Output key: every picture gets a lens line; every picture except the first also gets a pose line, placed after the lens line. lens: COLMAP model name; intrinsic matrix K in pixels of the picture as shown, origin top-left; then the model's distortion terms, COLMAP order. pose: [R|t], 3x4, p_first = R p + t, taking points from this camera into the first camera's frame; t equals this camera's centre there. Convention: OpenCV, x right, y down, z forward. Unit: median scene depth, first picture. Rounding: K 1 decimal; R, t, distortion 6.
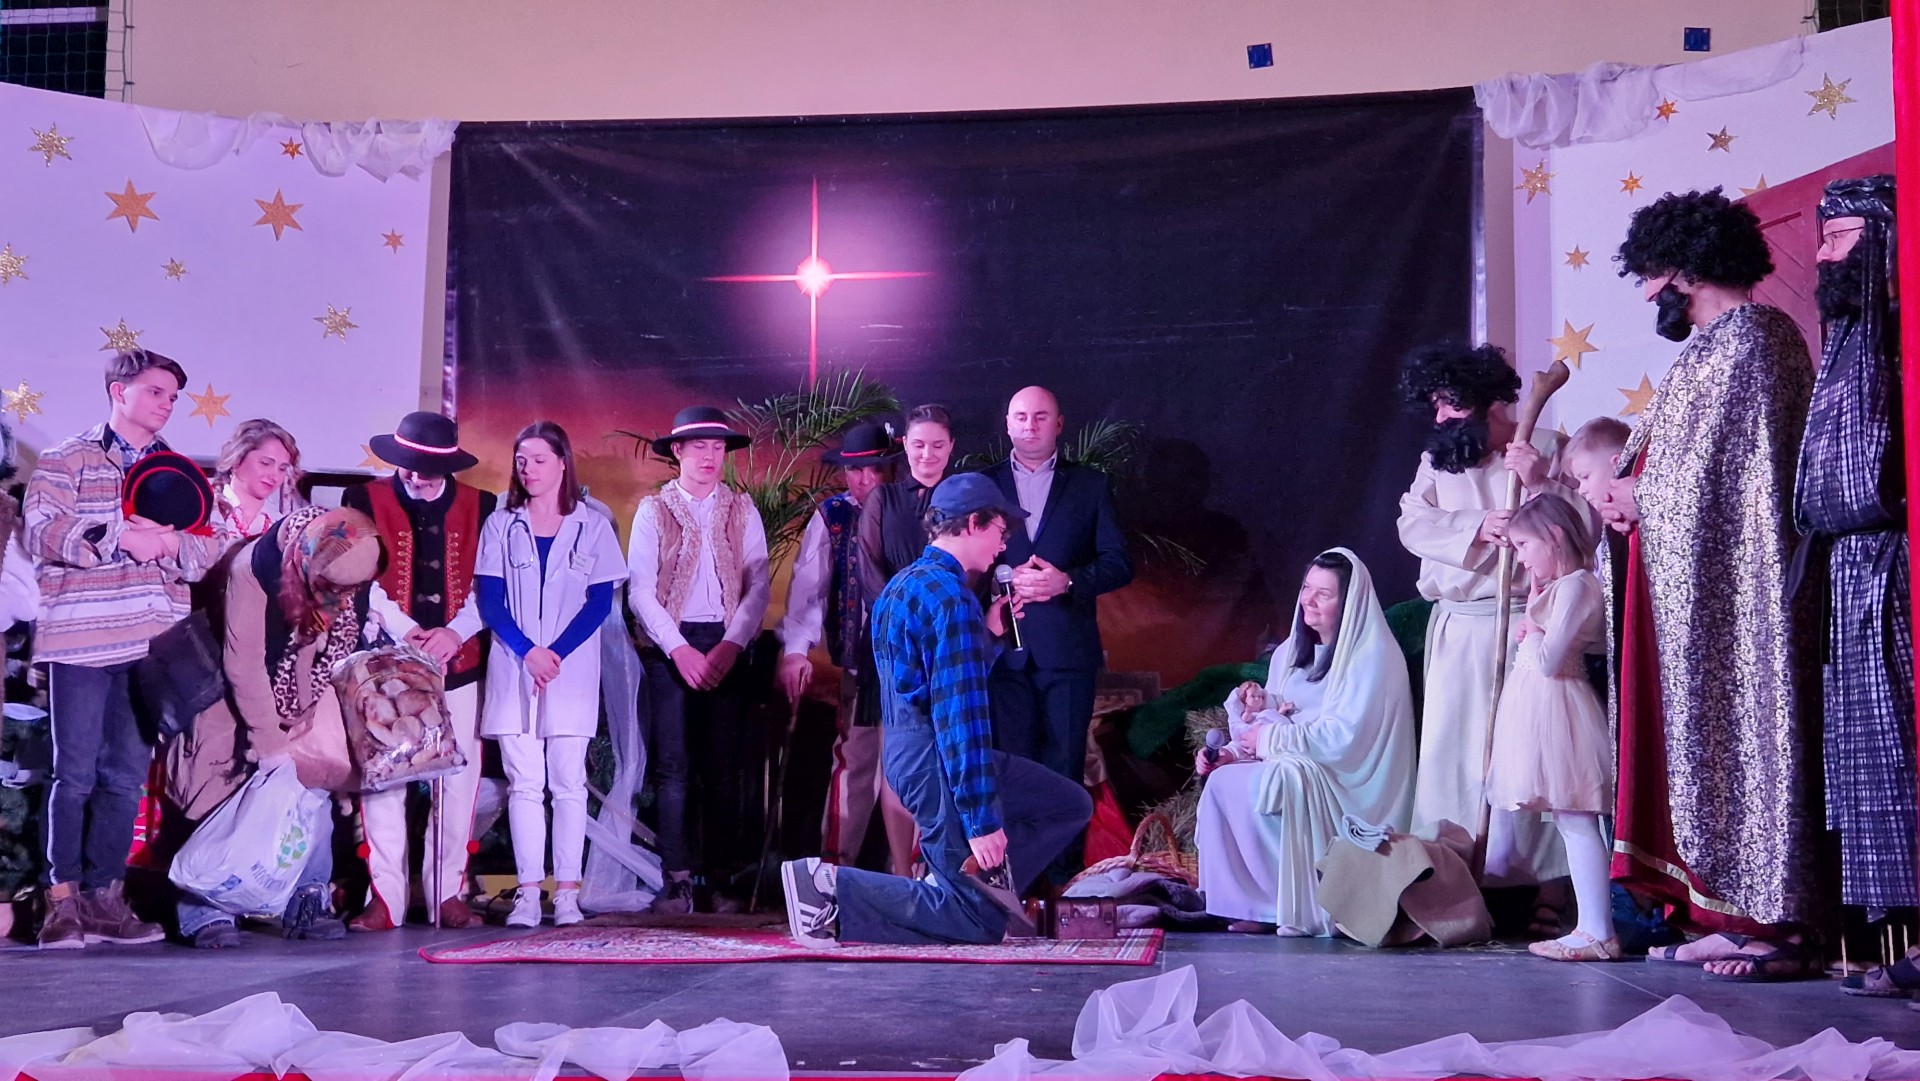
lens RADIAL K [[1747.0, 0, 957.0], [0, 1747.0, 545.2], [0, 0, 1]] dist [0.043802, 0.000000]
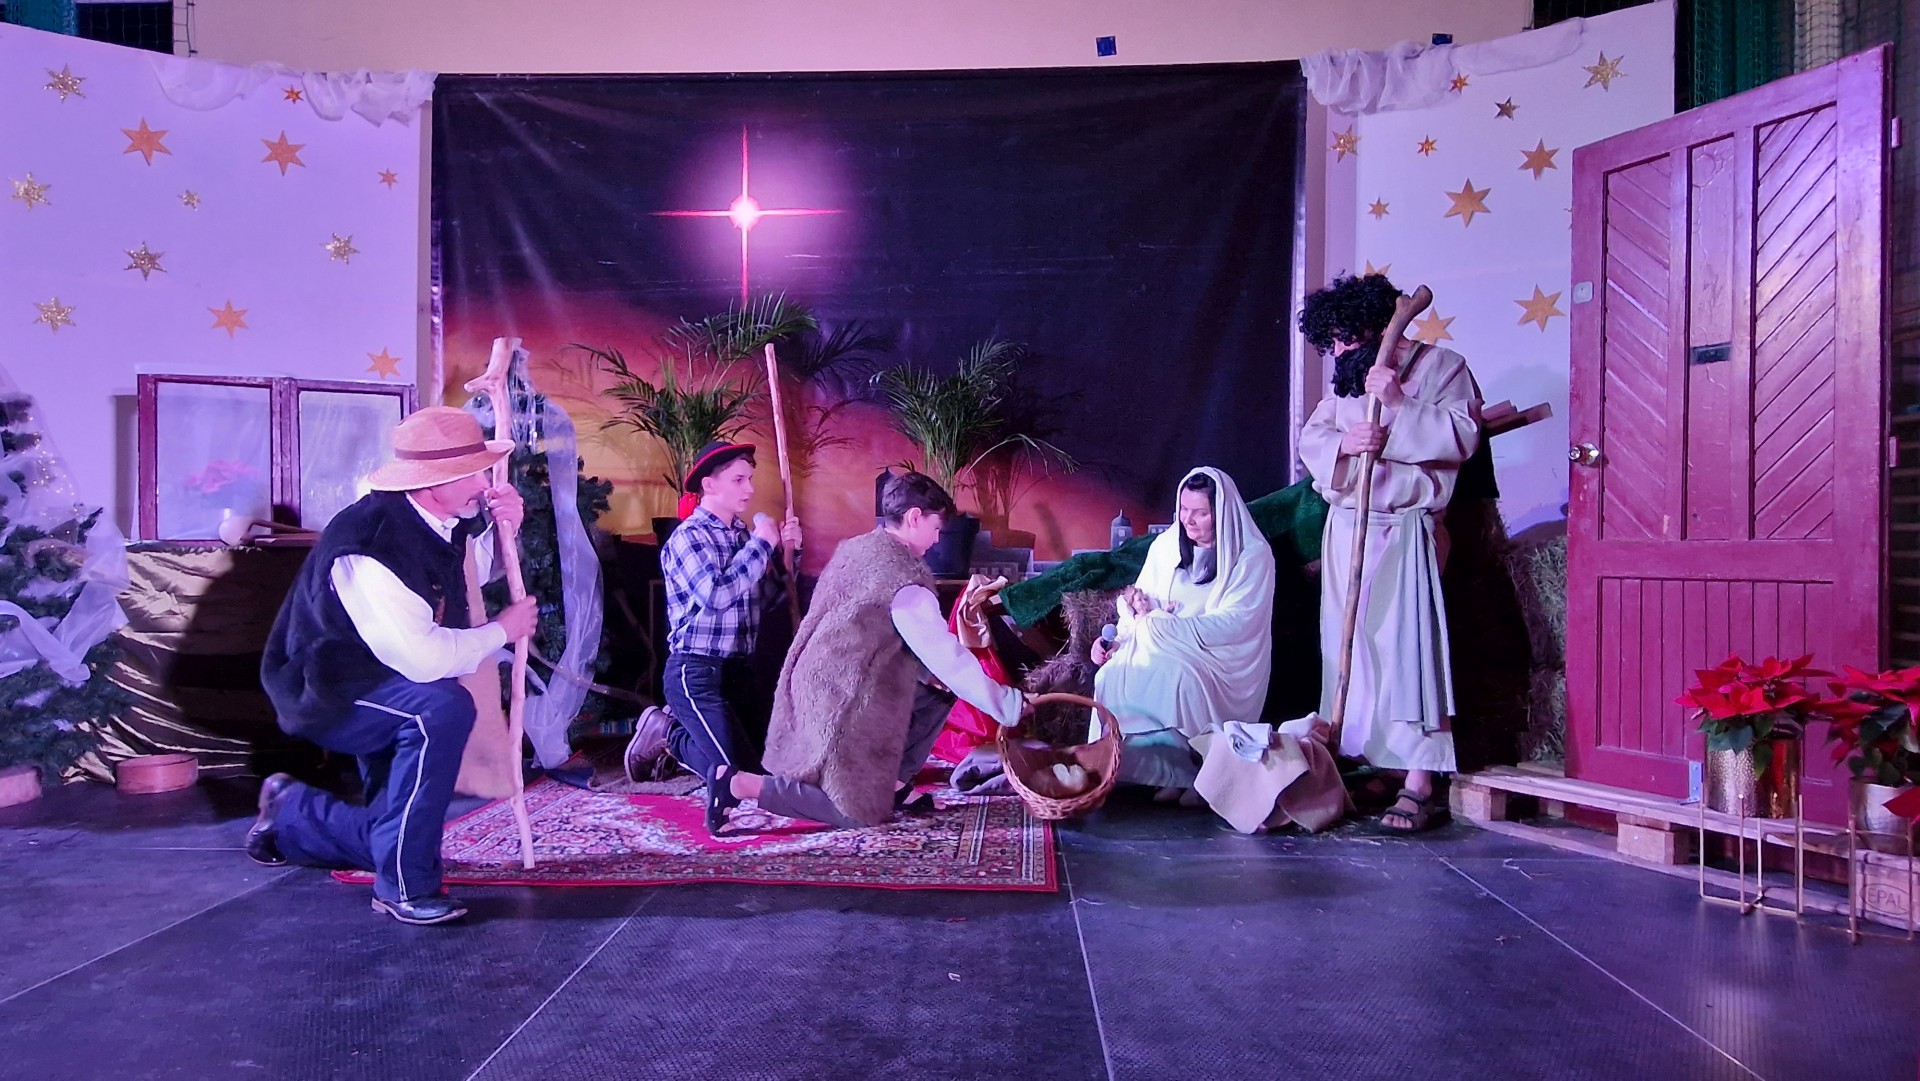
lens RADIAL K [[1119.7, 0, 942.6], [0, 1119.7, 544.1], [0, 0, 1]] dist [-0.008580, 0.003043]
pose [[0.997655, -0.001424, 0.068433, -0.000416], [-0.006534, 0.993237, 0.115923, -0.019719], [-0.068135, -0.116098, 0.990898, 0.217199]]
